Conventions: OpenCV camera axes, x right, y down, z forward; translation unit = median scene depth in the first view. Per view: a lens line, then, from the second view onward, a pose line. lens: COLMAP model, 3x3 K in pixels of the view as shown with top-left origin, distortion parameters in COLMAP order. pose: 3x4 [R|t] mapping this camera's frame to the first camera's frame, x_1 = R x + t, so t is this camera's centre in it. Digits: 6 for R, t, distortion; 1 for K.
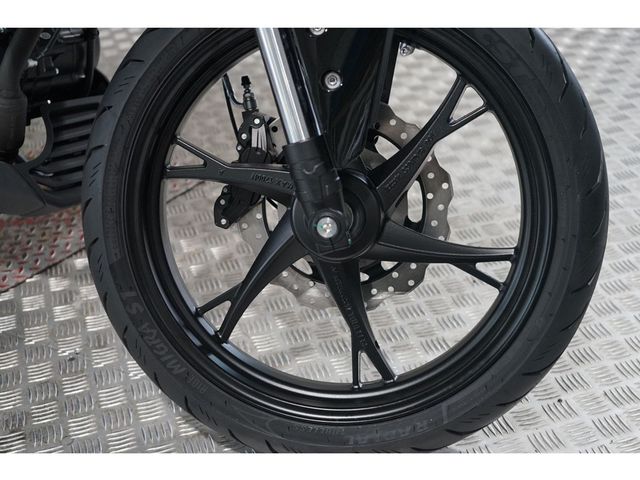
lens RADIAL K [[952.5, 0, 319.7], [0, 952.5, 241.1], [0, 0, 1]] dist [0.017025, 0.000000]
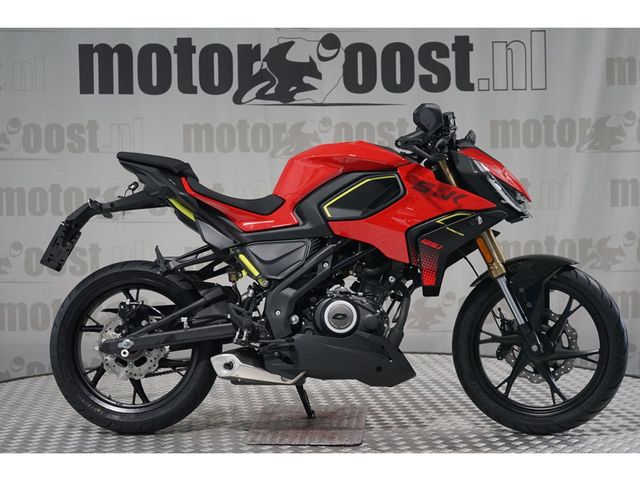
lens RADIAL K [[1165.2, 0, 318.1], [0, 1165.2, 242.2], [0, 0, 1]] dist [0.007866, 0.000000]
pose [[0.970542, -0.160997, -0.179243, 0.055376], [0.113952, 0.962224, -0.247263, 0.471870], [0.212280, 0.219554, 0.952225, -2.659738]]
